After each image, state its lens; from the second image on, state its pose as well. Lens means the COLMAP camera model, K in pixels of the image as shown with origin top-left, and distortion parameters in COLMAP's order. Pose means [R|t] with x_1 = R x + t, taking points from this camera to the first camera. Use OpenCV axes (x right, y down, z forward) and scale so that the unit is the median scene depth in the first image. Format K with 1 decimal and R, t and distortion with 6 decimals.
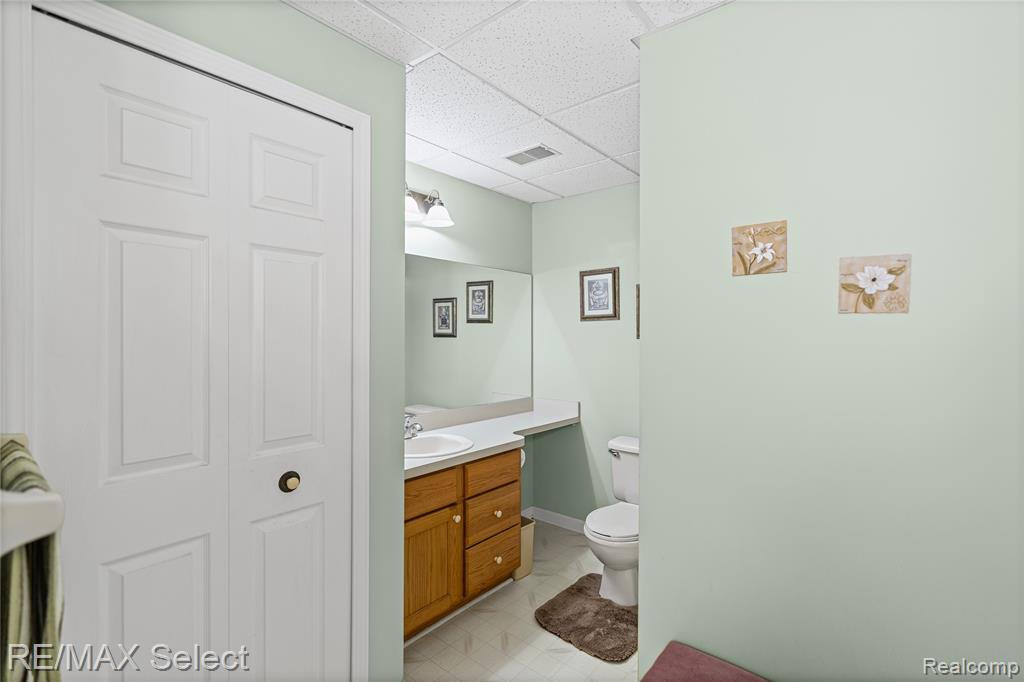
lens RADIAL K [[457.8, 0, 517.7], [0, 457.8, 341.1], [0, 0, 1]] dist [-0.014257, 0.000032]
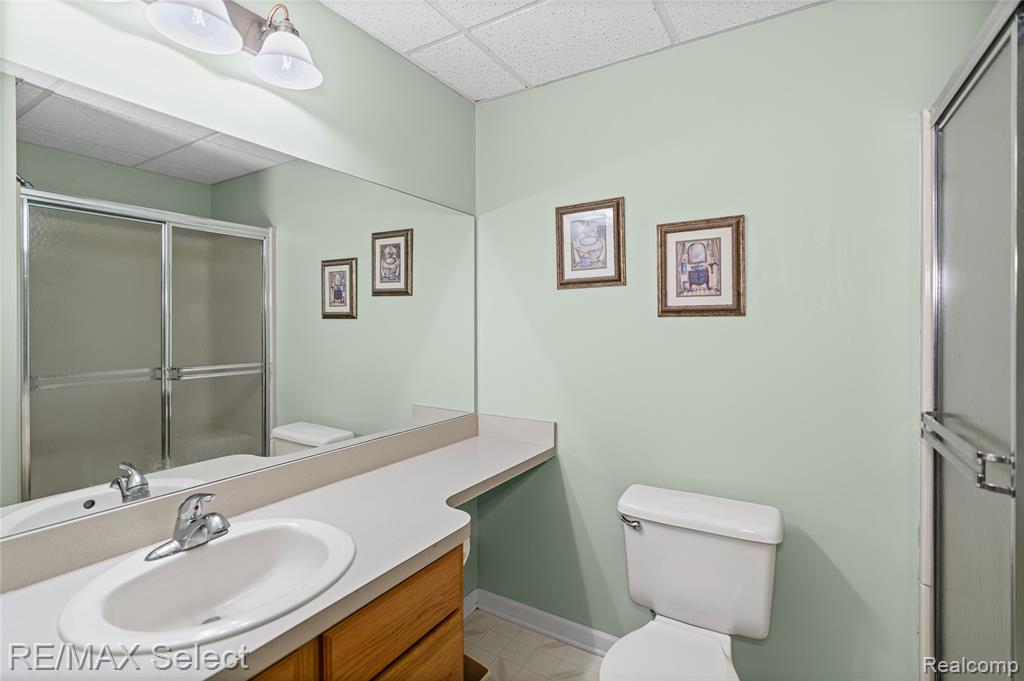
lens RADIAL K [[462.9, 0, 513.0], [0, 462.9, 328.1], [0, 0, 1]] dist [-0.009993, 0.000580]
pose [[0.990303, -0.002723, 0.138898, -0.006241], [0.003037, 0.999993, -0.002050, 0.008951], [-0.138891, 0.002452, 0.990305, 0.398595]]
